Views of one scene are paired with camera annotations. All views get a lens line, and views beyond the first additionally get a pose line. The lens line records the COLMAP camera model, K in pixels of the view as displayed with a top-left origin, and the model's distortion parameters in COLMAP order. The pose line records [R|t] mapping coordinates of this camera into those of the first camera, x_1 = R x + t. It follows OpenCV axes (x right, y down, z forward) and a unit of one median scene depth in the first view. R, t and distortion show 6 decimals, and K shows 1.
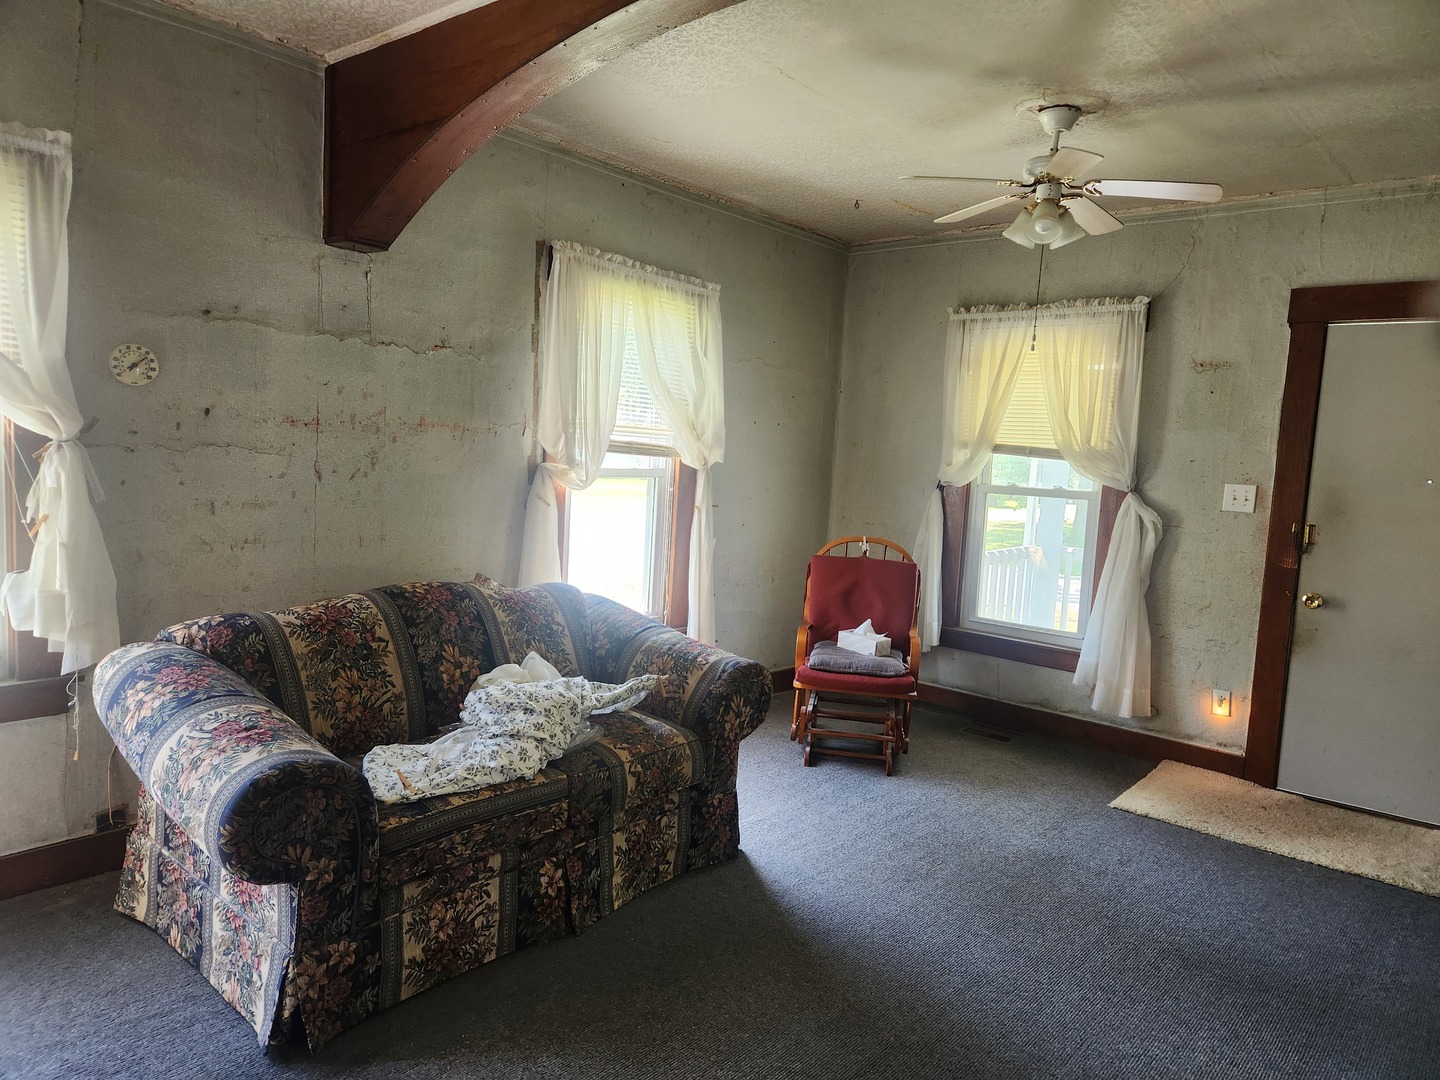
lens RADIAL K [[950.5, 0, 714.9], [0, 950.5, 545.4], [0, 0, 1]] dist [0.075634, -0.063442]
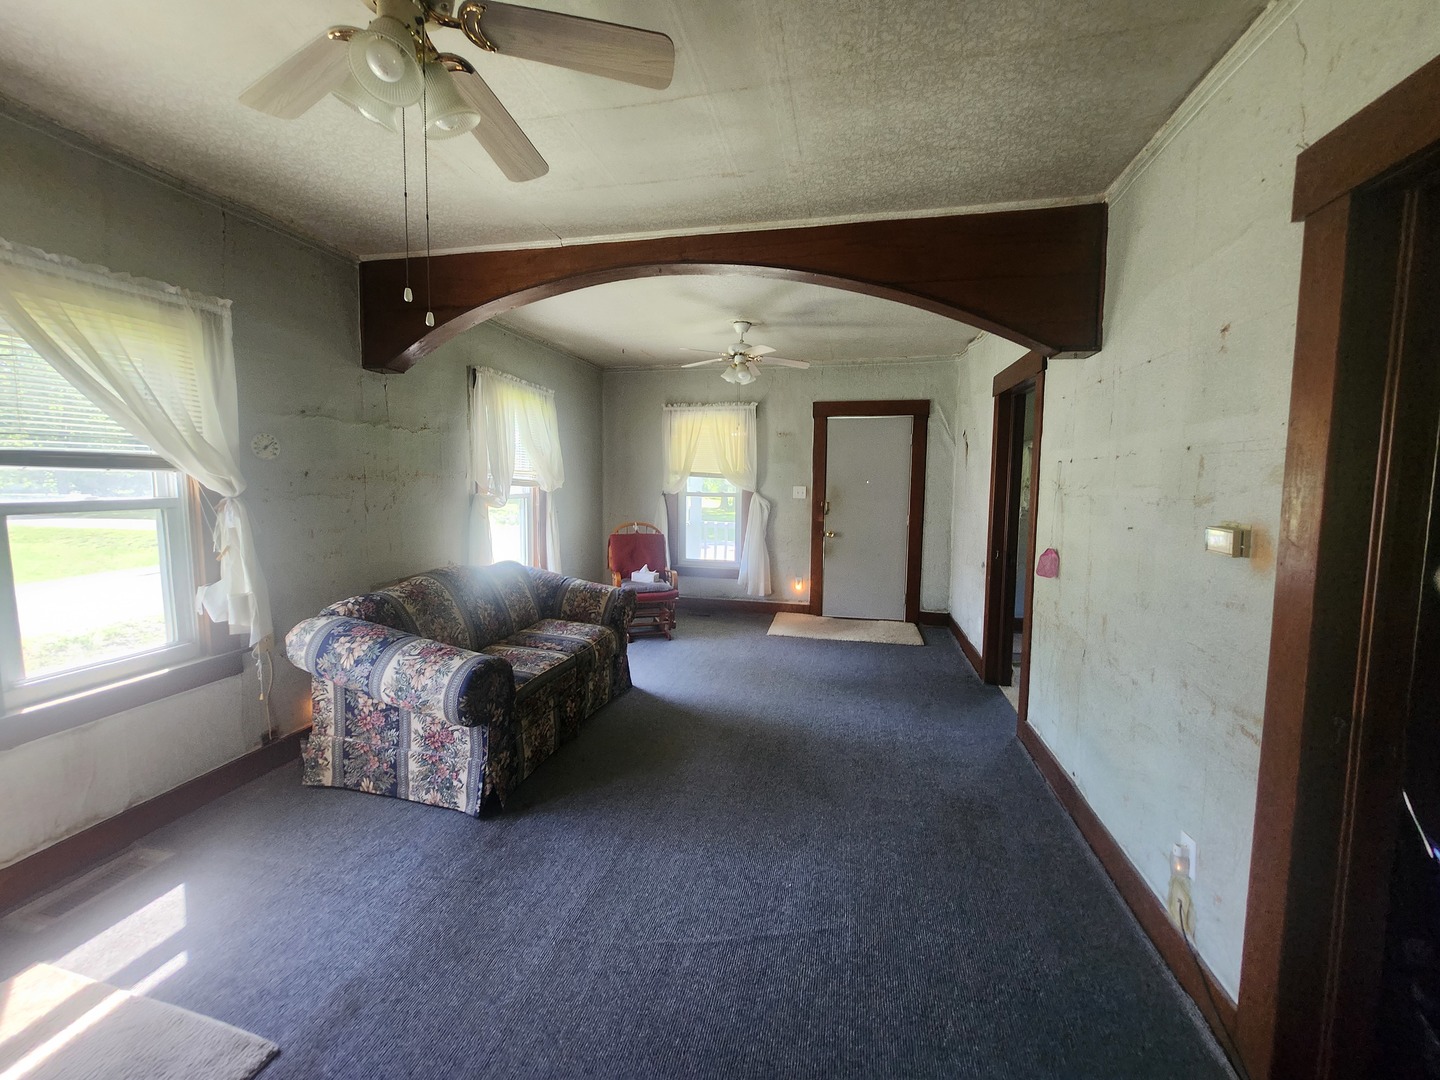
lens RADIAL K [[559.7, 0, 708.3], [0, 559.7, 535.4], [0, 0, 1]] dist [-0.000728, 0.000051]
pose [[0.891243, -0.088118, 0.444883, -0.328440], [0.082623, 0.996074, 0.031771, -0.010780], [-0.445936, 0.008442, 0.895025, -0.113439]]
